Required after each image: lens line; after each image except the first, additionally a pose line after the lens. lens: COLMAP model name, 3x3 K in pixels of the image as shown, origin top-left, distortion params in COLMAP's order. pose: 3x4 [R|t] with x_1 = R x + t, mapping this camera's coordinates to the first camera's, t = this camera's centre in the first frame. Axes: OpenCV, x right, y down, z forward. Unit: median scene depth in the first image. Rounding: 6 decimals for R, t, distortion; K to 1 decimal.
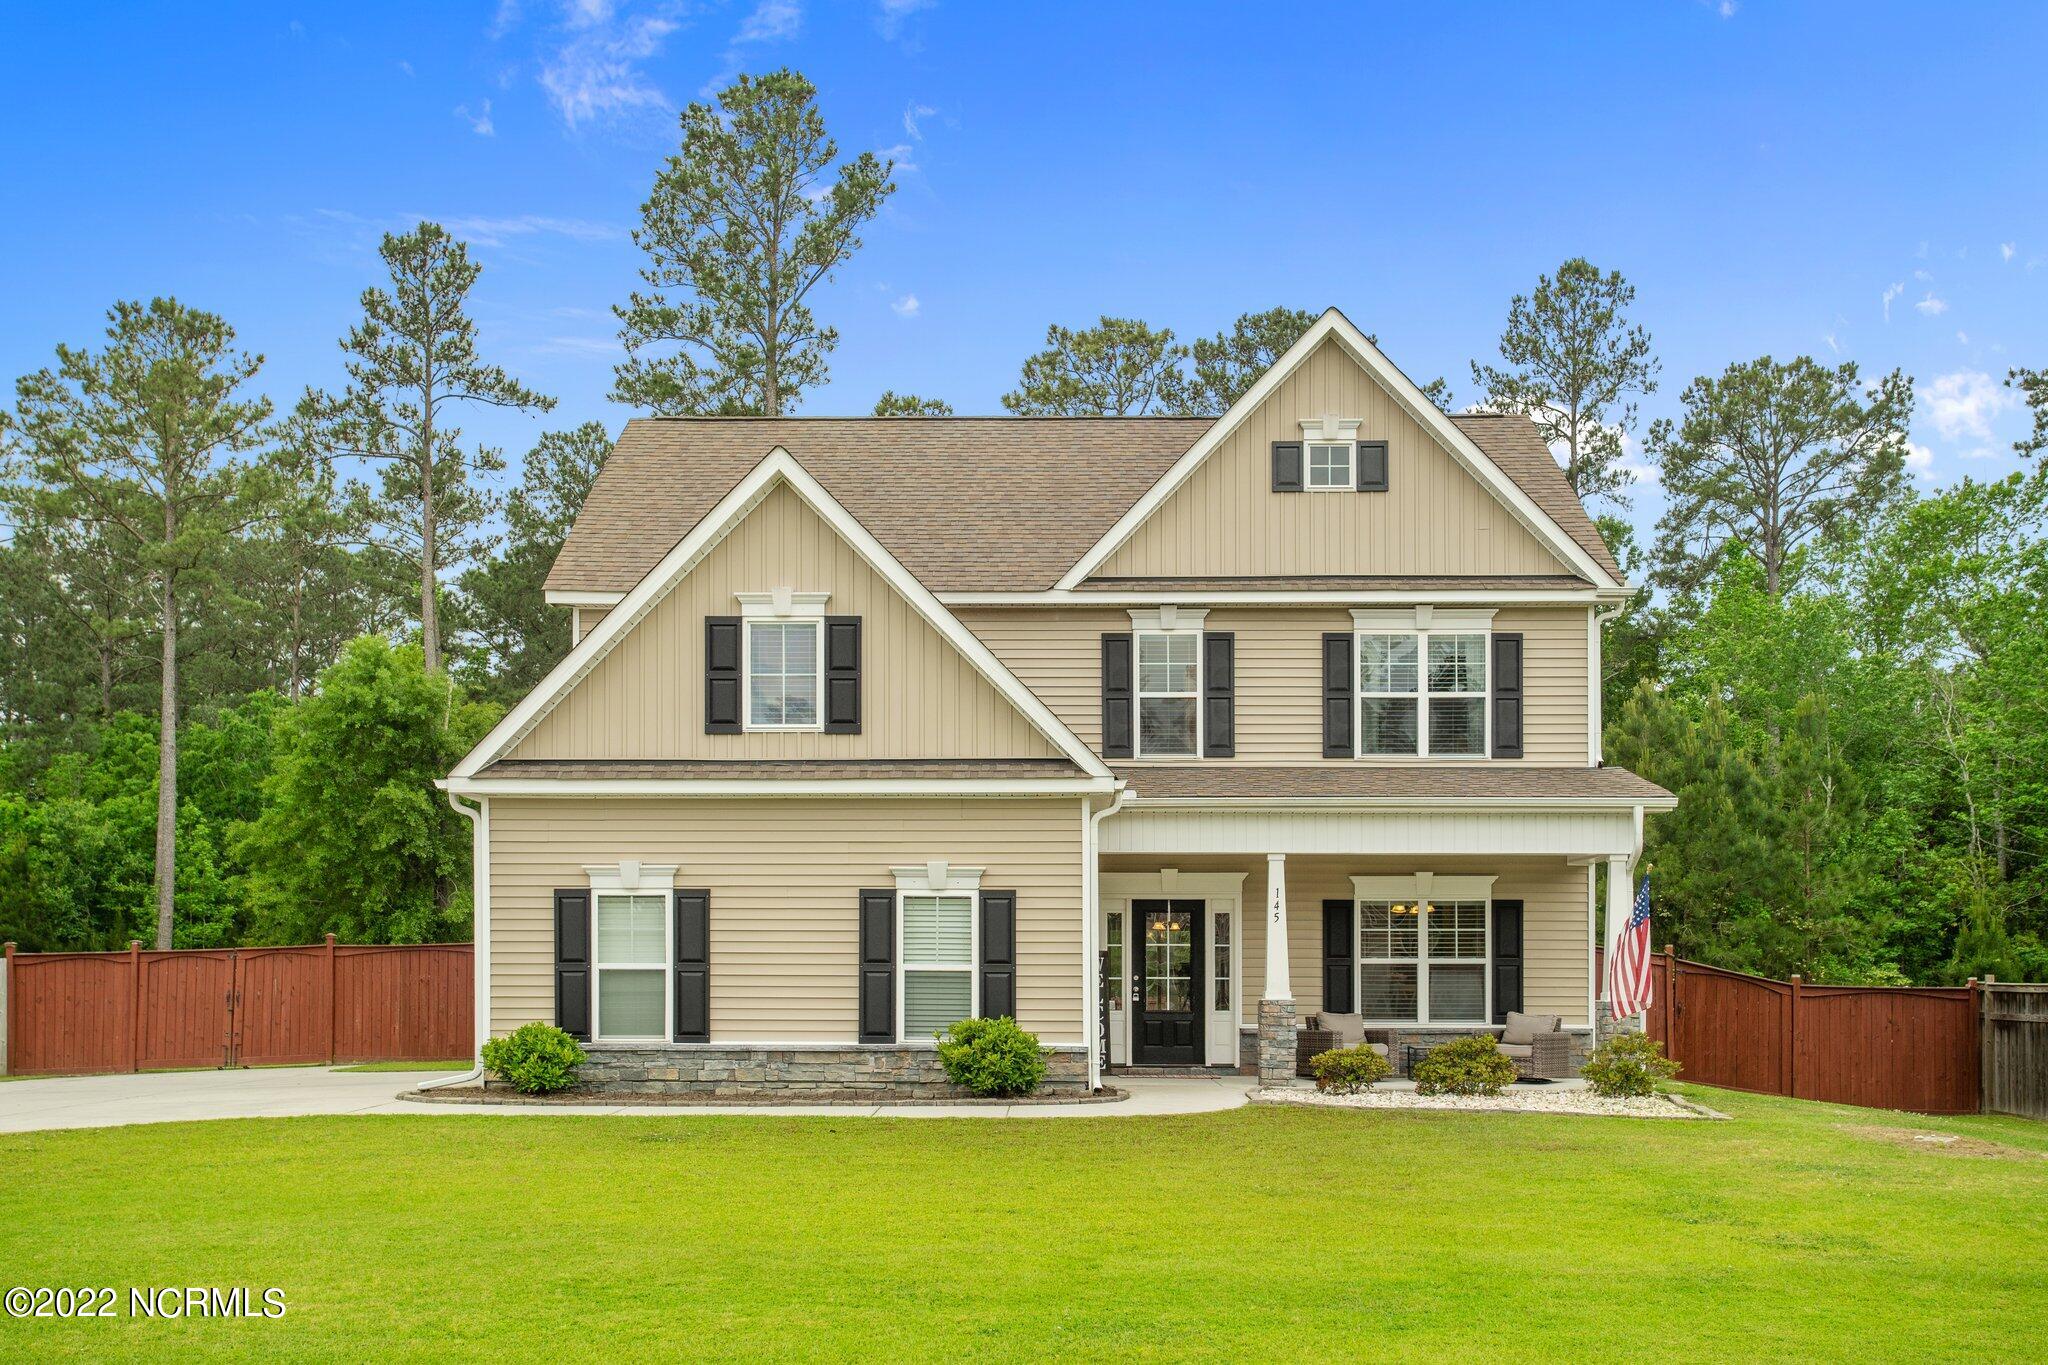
lens RADIAL K [[1925.4, 0, 1016.9], [0, 1925.4, 914.8], [0, 0, 1]] dist [0.014848, 0.007961]
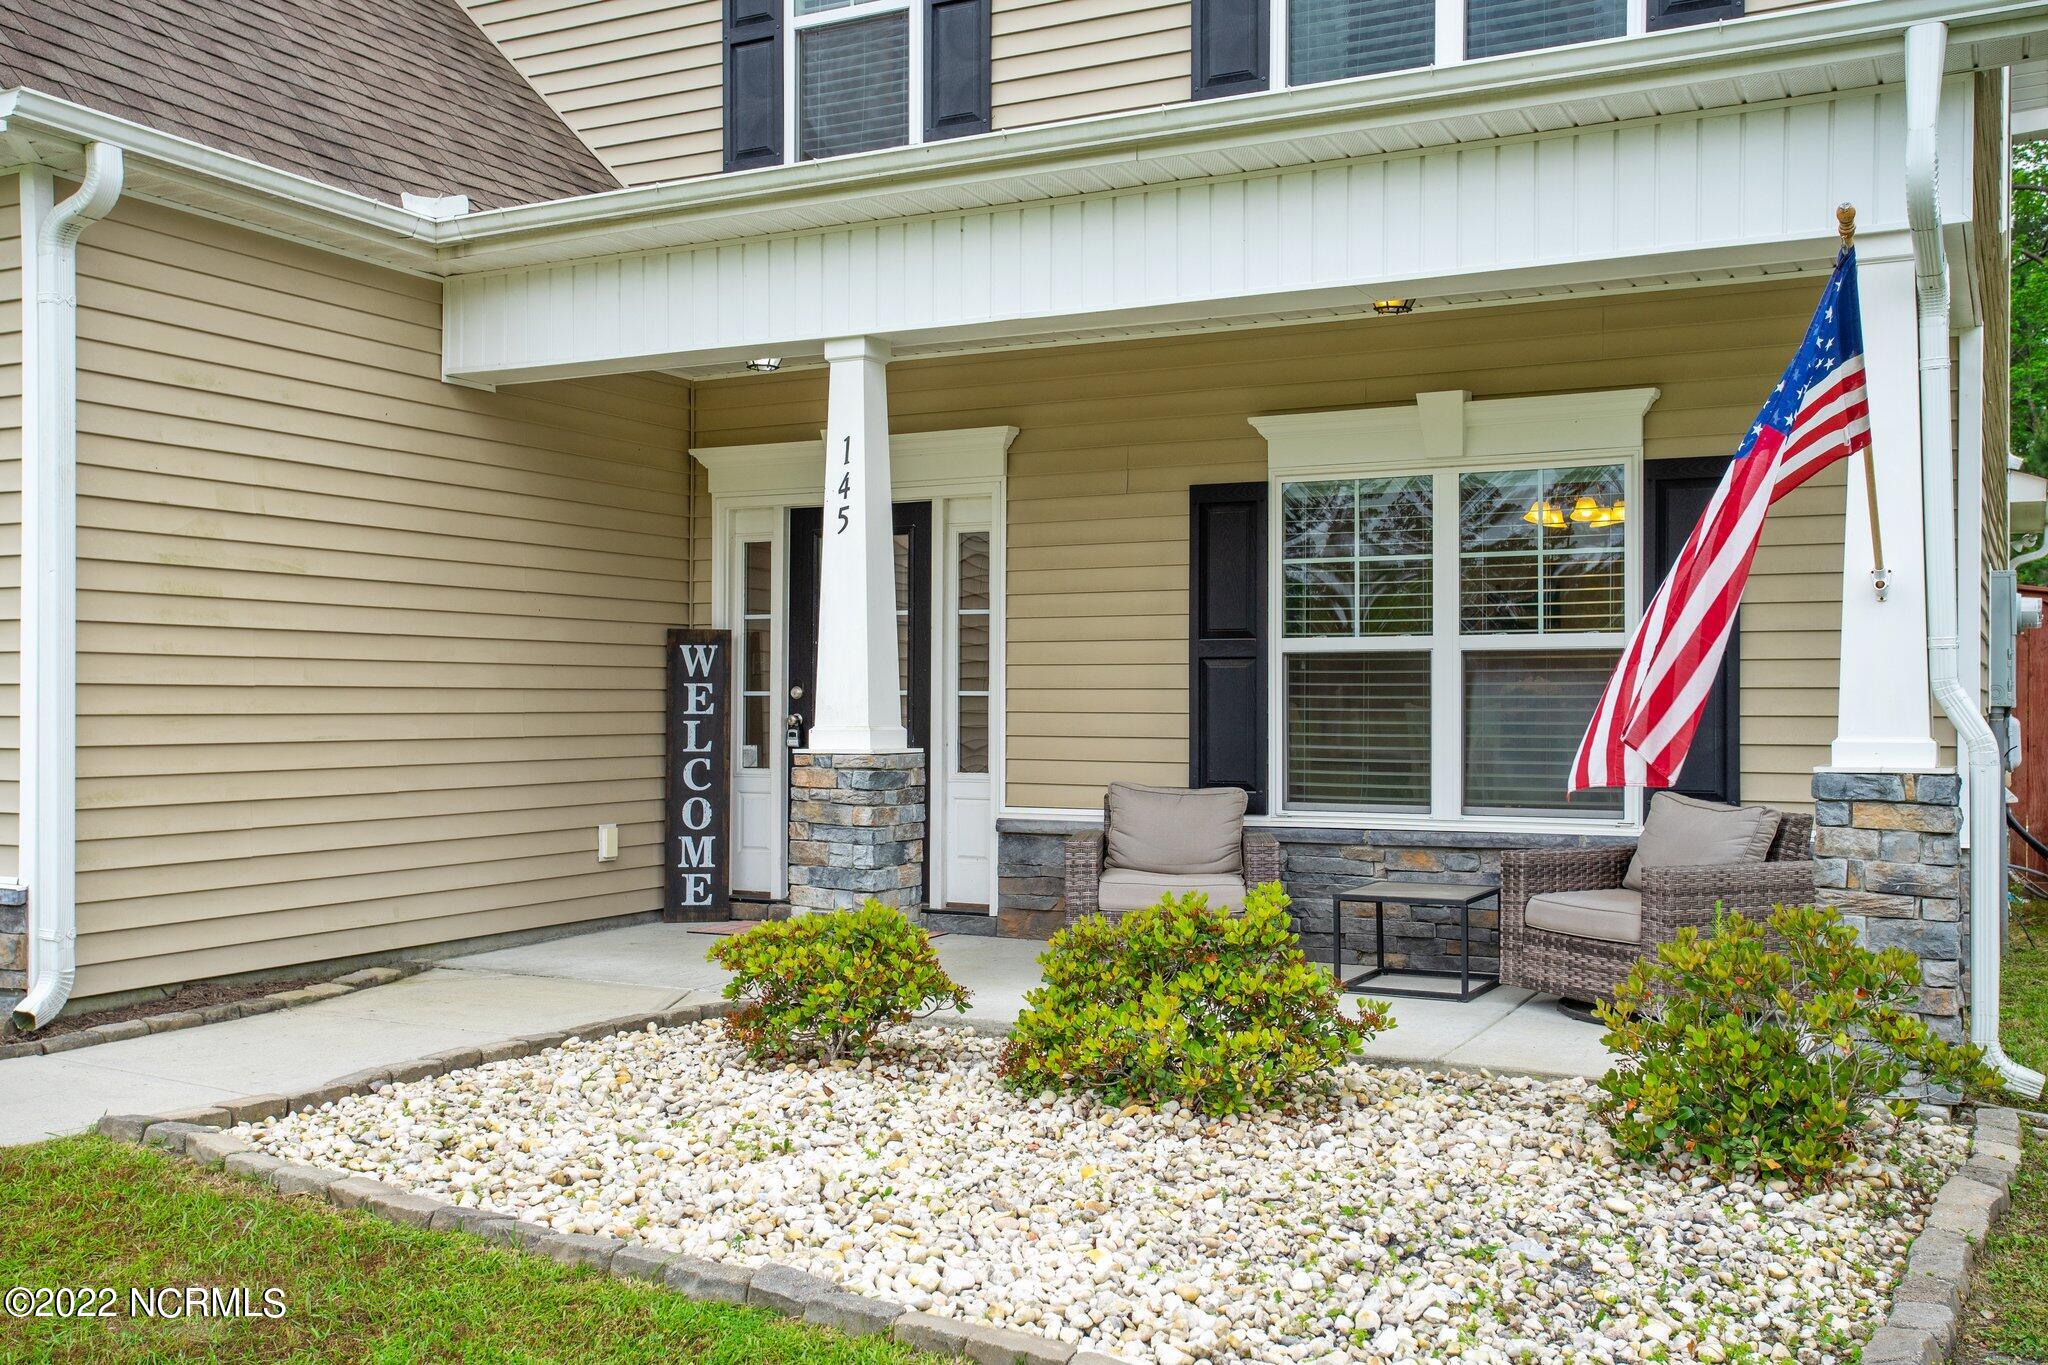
lens RADIAL K [[1929.3, 0, 1029.3], [0, 1929.3, 674.5], [0, 0, 1]] dist [0.007712, 0.014091]
pose [[0.901320, -0.006013, -0.433111, 0.295795], [0.015034, 0.999735, 0.017408, 0.022388], [0.432892, -0.022202, 0.901172, 0.643000]]
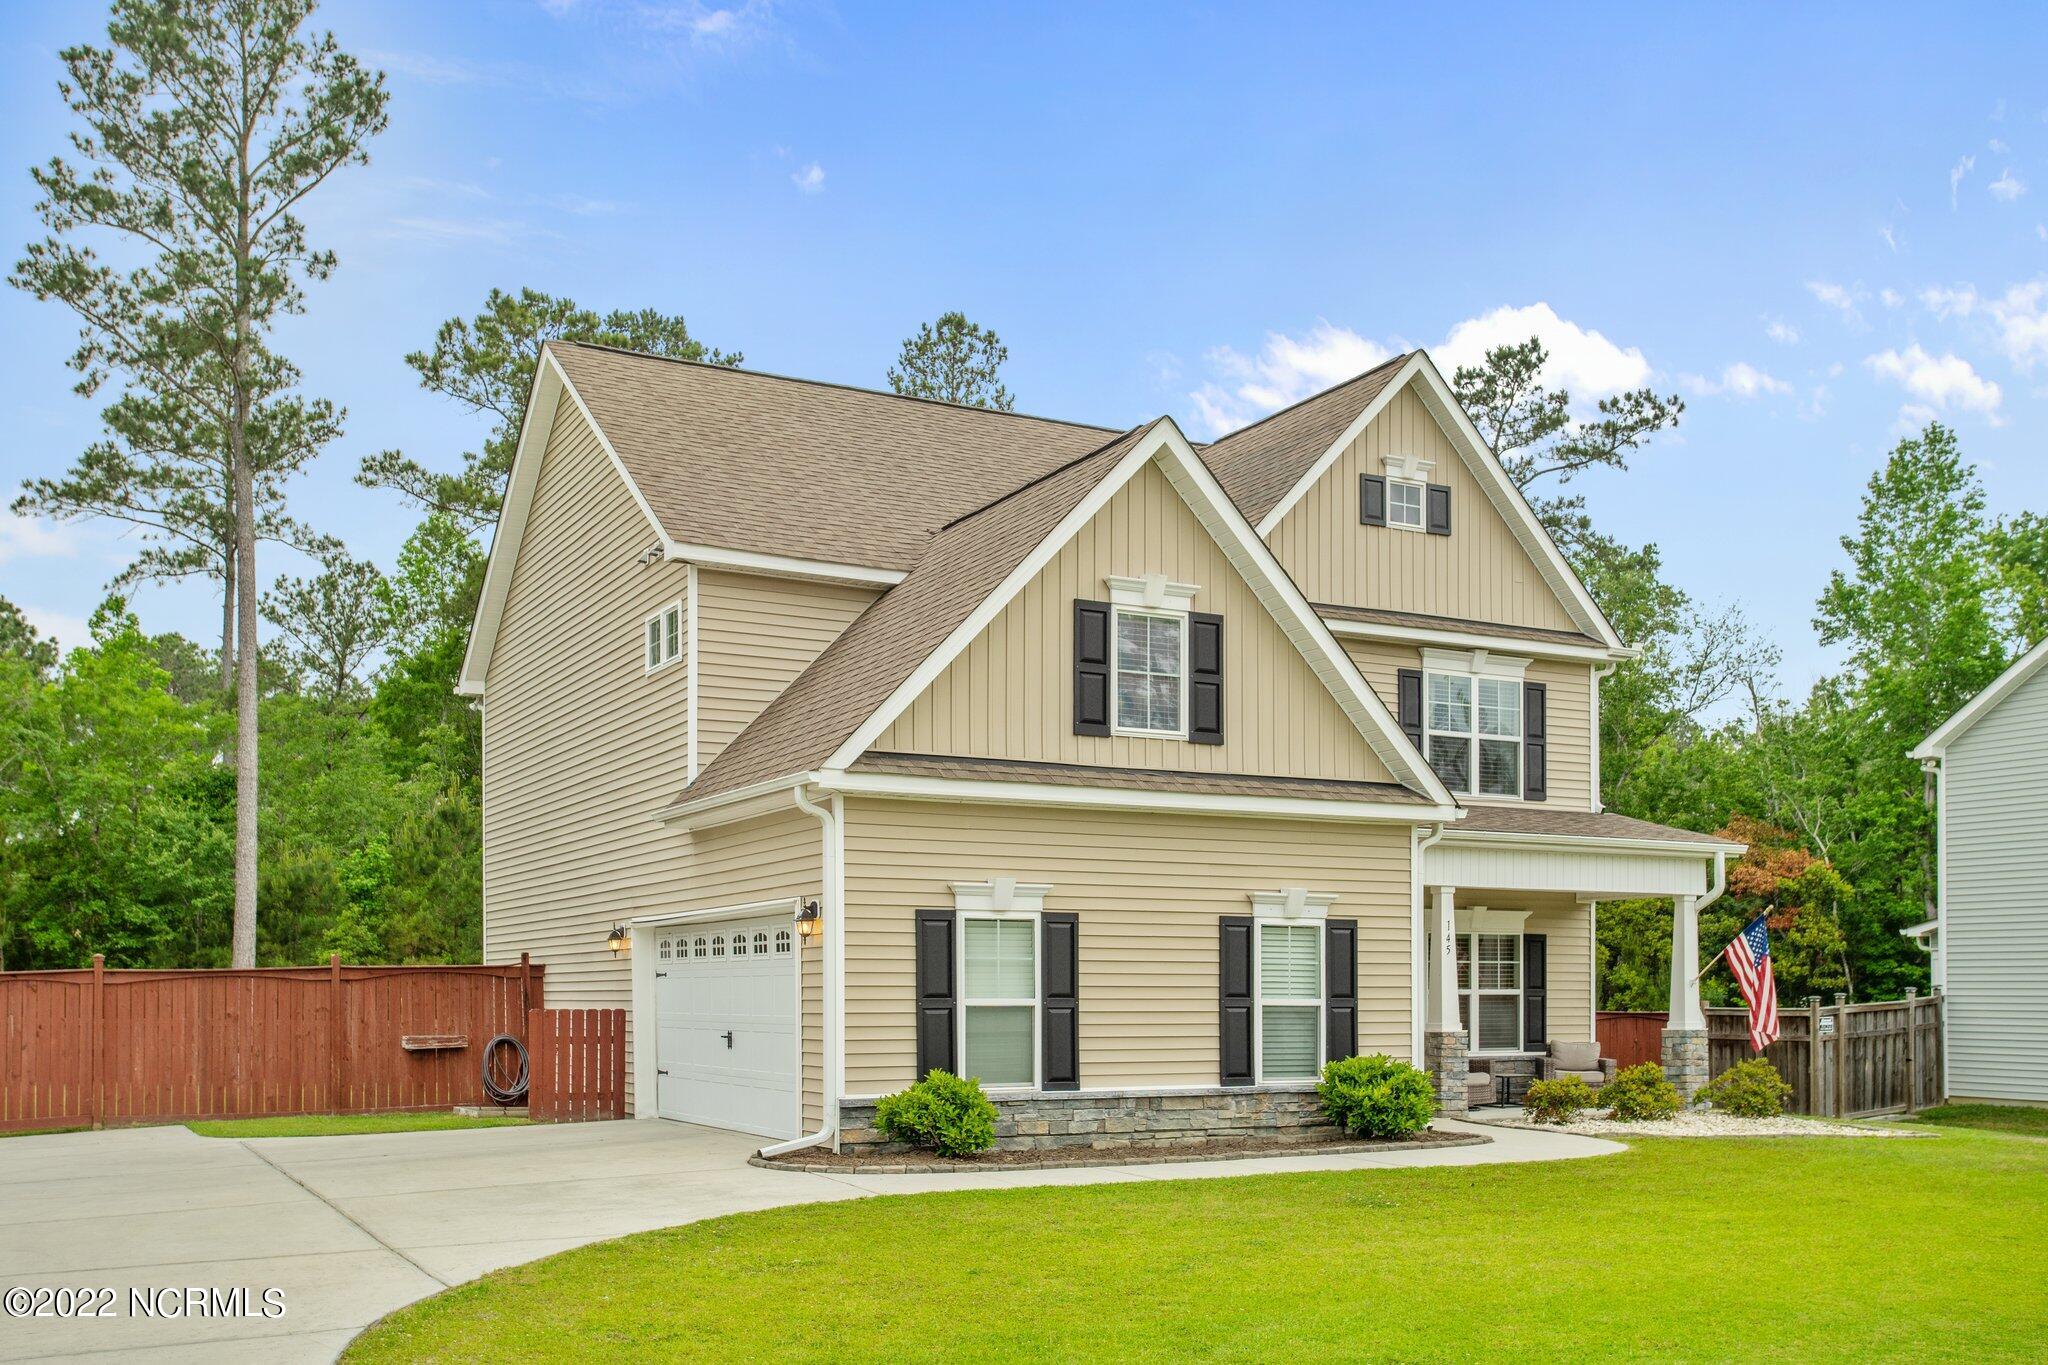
lens RADIAL K [[1918.0, 0, 1009.0], [0, 1918.0, 947.4], [0, 0, 1]] dist [0.012301, 0.020453]
pose [[0.870044, 0.010012, 0.492872, -0.520303], [-0.014031, 0.999892, 0.004458, -0.001104], [-0.492774, -0.010794, 0.870090, 0.222060]]
